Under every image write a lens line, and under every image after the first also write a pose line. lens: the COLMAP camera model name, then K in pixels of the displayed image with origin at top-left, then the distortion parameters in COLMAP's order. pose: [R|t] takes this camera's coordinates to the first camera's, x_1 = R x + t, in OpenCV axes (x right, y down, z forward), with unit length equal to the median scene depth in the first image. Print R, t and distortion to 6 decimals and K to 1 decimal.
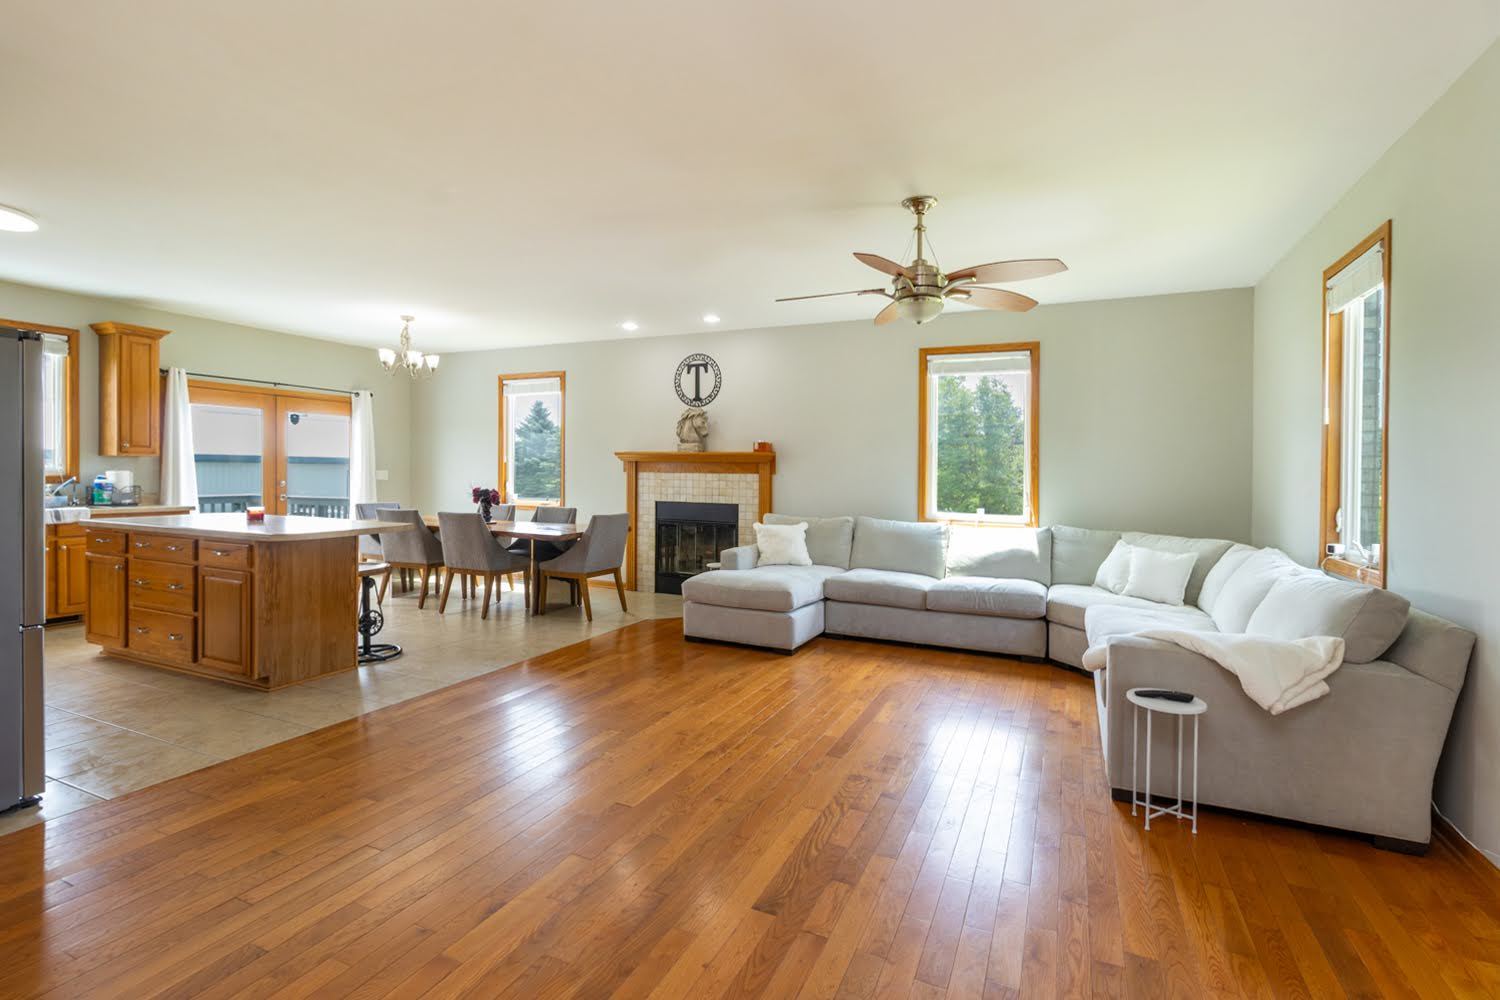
lens RADIAL K [[692.8, 0, 757.8], [0, 692.8, 482.2], [0, 0, 1]] dist [-0.001800, -0.000041]
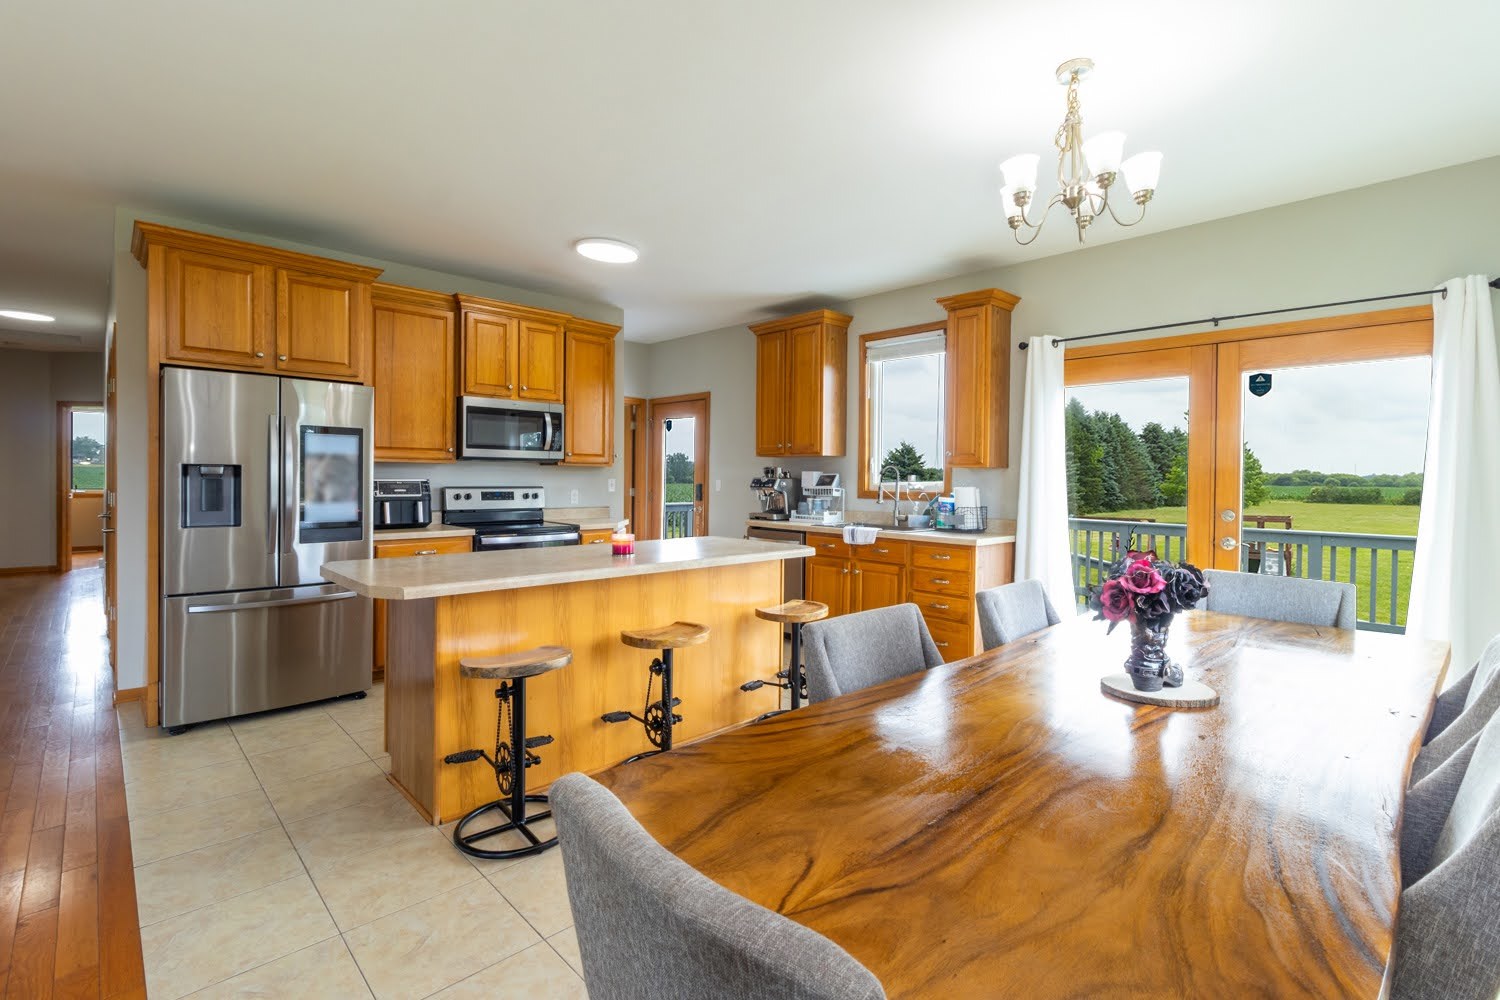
lens RADIAL K [[695.9, 0, 752.2], [0, 695.9, 492.3], [0, 0, 1]] dist [0.001609, 0.000774]
pose [[-0.373742, 0.003598, -0.927526, -0.094743], [-0.030618, 0.999400, 0.016214, -0.014013], [0.927027, 0.034459, -0.373407, 0.949899]]
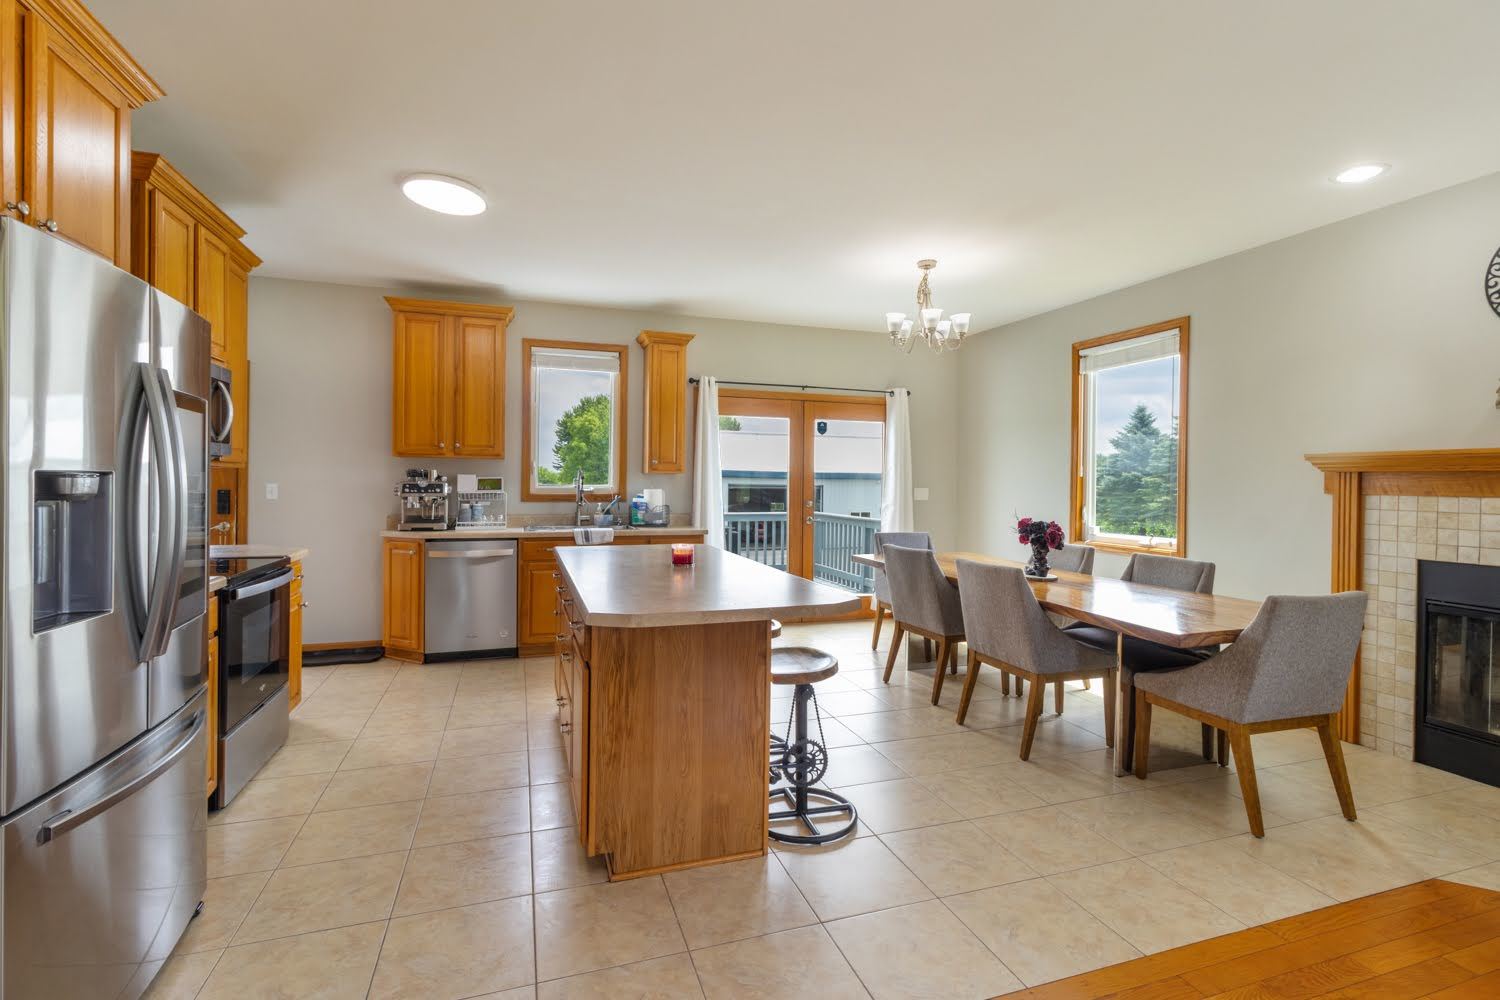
lens RADIAL K [[695.9, 0, 752.2], [0, 695.9, 492.3], [0, 0, 1]] dist [0.001609, 0.000774]
pose [[0.685606, 0.007066, -0.727939, -0.121945], [-0.013148, 0.999910, -0.002678, -0.010052], [0.727854, 0.011407, 0.685637, 0.395179]]
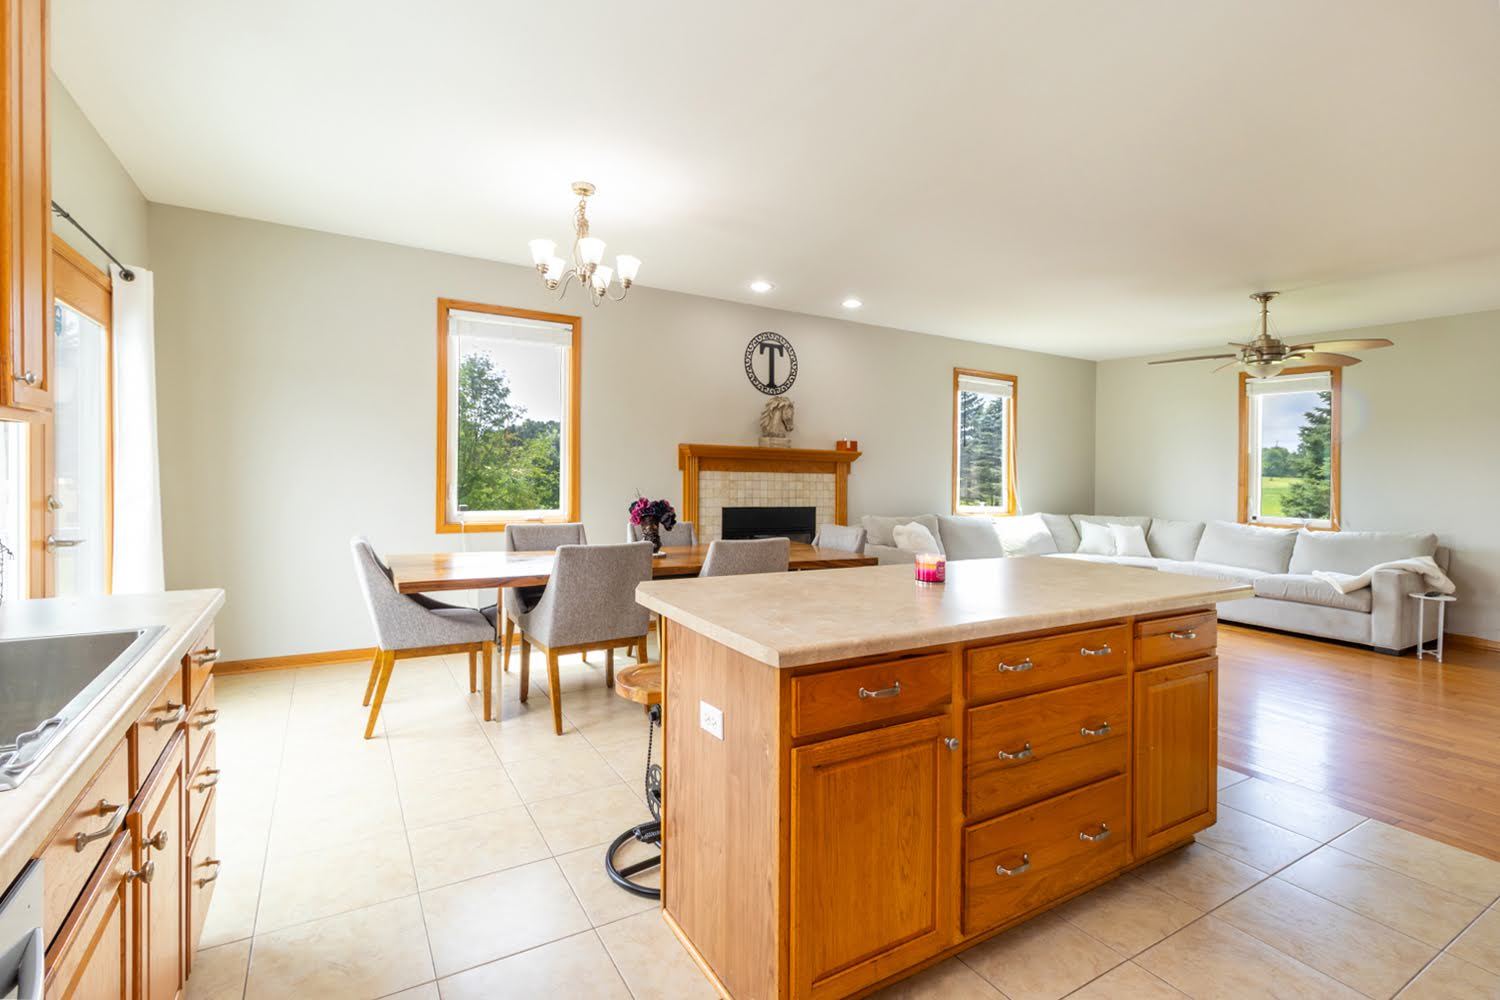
lens RADIAL K [[701.3, 0, 735.5], [0, 701.3, 466.5], [0, 0, 1]] dist [0.001013, 0.000464]
pose [[0.569408, 0.003829, 0.822046, -0.848910], [-0.005408, 0.999985, -0.000911, -0.020052], [-0.822037, -0.003927, 0.569421, 0.564289]]
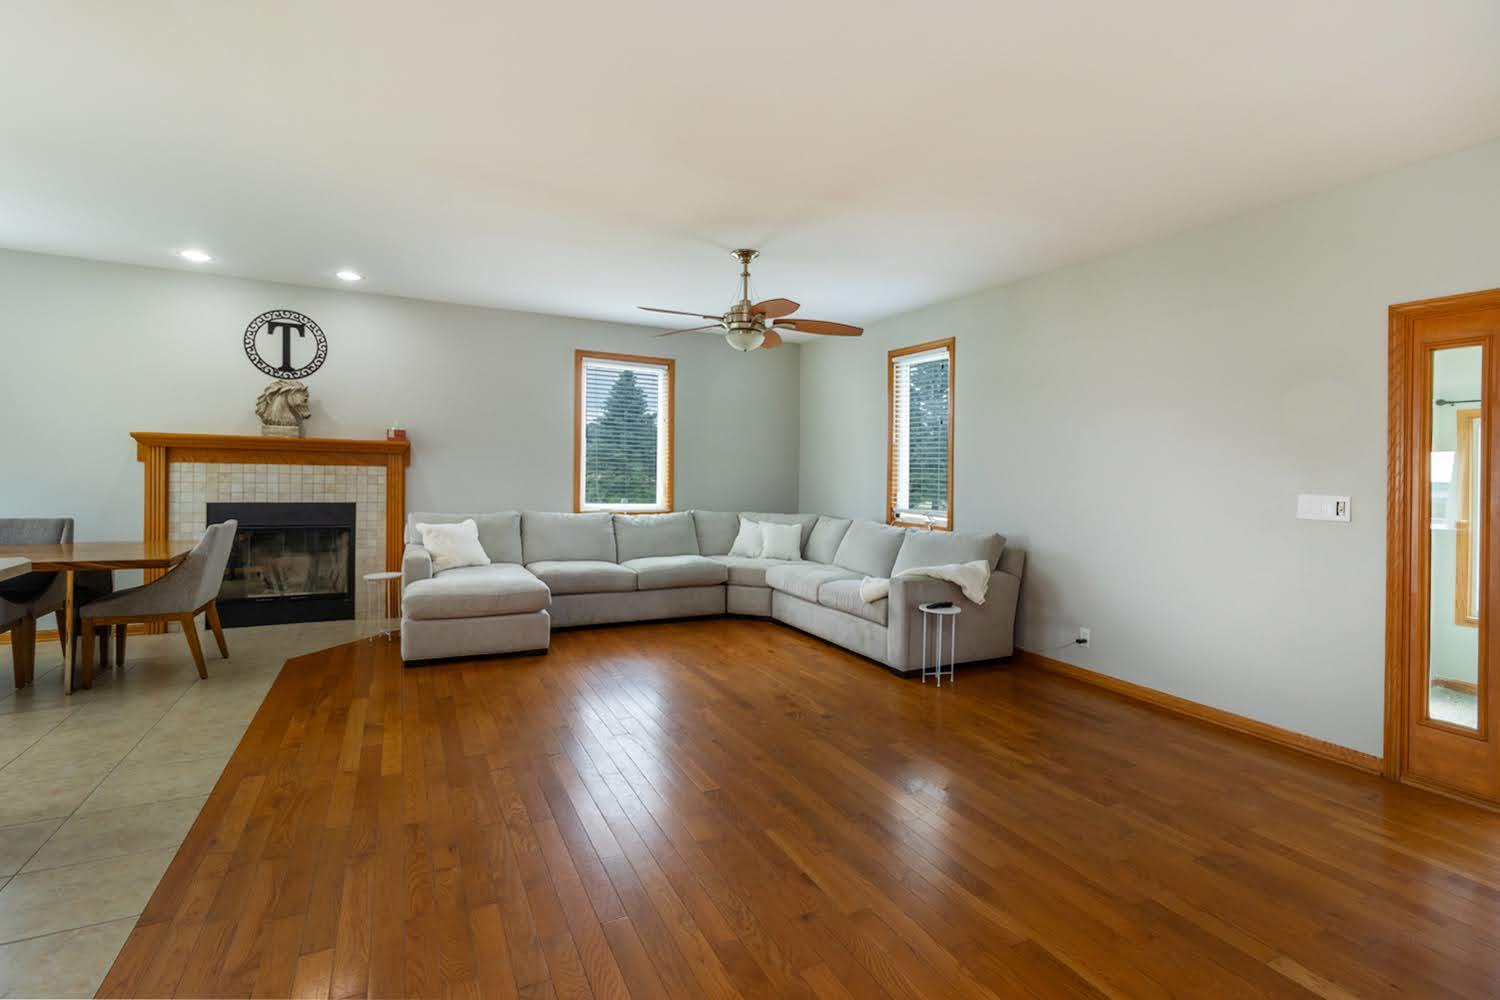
lens RADIAL K [[691.0, 0, 753.9], [0, 691.0, 468.6], [0, 0, 1]] dist [0.003520, 0.000604]
pose [[0.620049, 0.002229, 0.784560, -0.382460], [-0.002250, 0.999997, -0.001062, -0.009090], [-0.784560, -0.001107, 0.620052, 0.115482]]
